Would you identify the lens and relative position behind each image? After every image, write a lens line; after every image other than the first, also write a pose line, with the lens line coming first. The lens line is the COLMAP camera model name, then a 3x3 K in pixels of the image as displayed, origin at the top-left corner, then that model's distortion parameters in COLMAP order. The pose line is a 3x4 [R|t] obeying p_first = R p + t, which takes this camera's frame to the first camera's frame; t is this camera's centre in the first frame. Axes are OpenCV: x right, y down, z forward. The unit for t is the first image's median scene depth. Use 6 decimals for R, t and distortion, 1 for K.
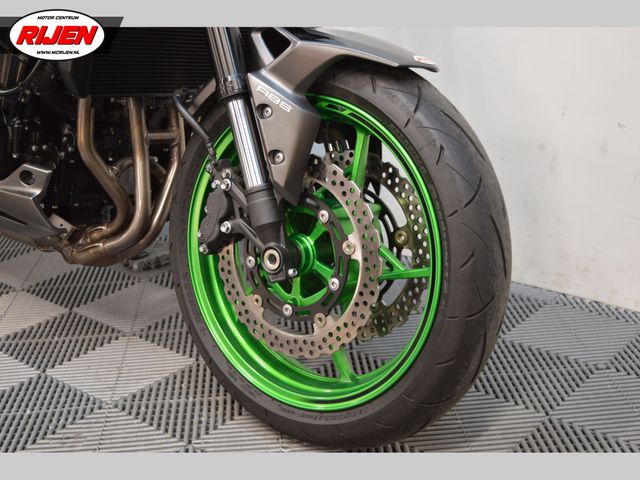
lens RADIAL K [[944.8, 0, 319.1], [0, 944.8, 239.4], [0, 0, 1]] dist [-0.015774, 0.000000]
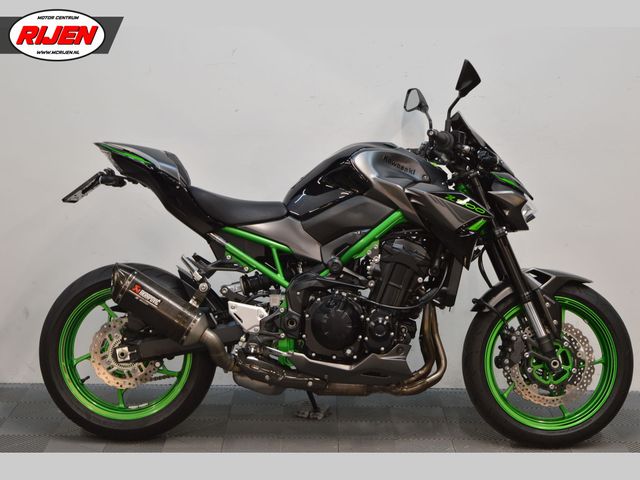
lens RADIAL K [[1478.5, 0, 320.9], [0, 1478.5, 242.9], [0, 0, 1]] dist [0.094566, 0.000000]
pose [[0.767490, -0.060835, 0.638167, -2.896610], [0.168318, 0.979684, -0.109037, 0.030070], [-0.618569, 0.191100, 0.762137, -1.583147]]
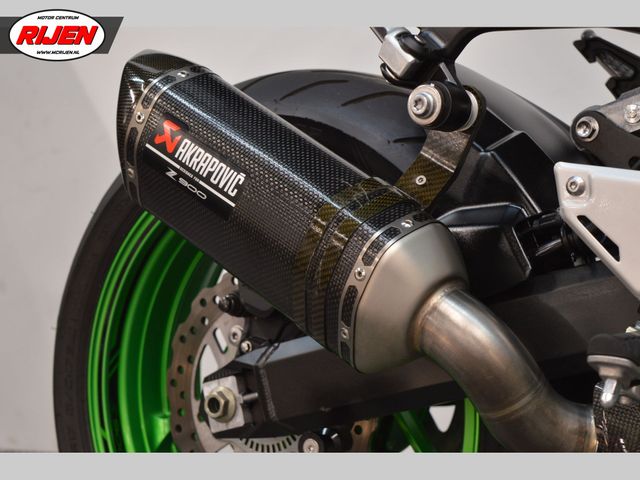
lens RADIAL K [[1478.5, 0, 320.3], [0, 1478.5, 239.8], [0, 0, 1]] dist [0.094566, 0.000000]
pose [[0.992214, -0.104255, 0.068136, -0.885683], [0.116830, 0.968675, -0.219132, -0.070585], [-0.043156, 0.225386, 0.973313, 0.670100]]
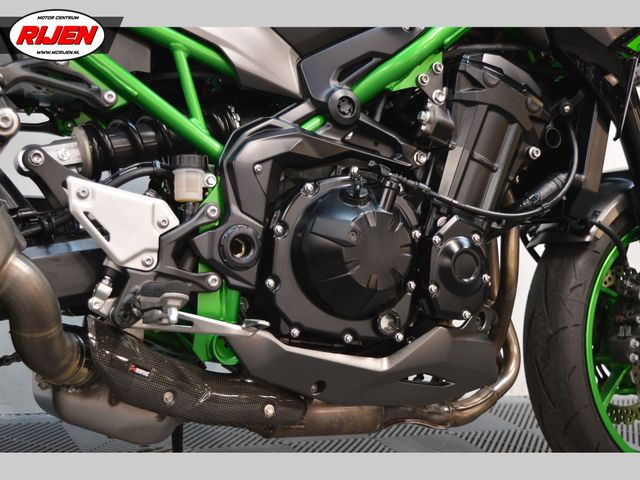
lens RADIAL K [[944.7, 0, 322.8], [0, 944.7, 238.4], [0, 0, 1]] dist [-0.022924, 0.000000]
pose [[0.384614, 0.002188, 0.923075, -1.362274], [0.191676, 0.978011, -0.082184, -0.112181], [-0.902958, 0.208540, 0.375737, 0.948736]]
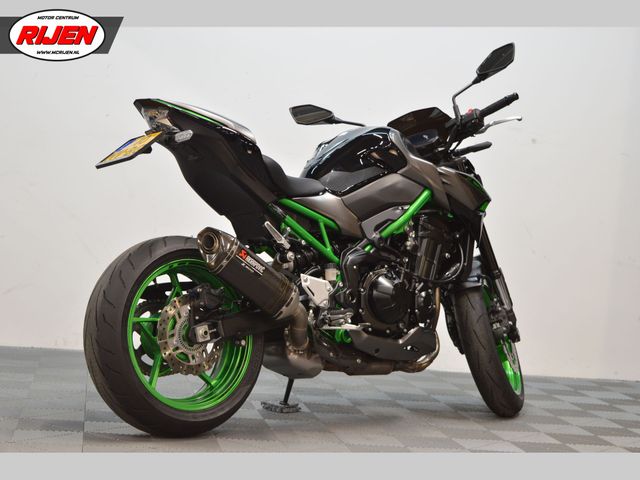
lens RADIAL K [[1281.7, 0, 320.1], [0, 1281.7, 234.6], [0, 0, 1]] dist [0.058070, 0.000000]
pose [[0.145946, 0.041016, 0.988442, -3.719585], [0.241830, 0.967350, -0.075848, -0.120121], [-0.959280, 0.250104, 0.131262, 0.969864]]
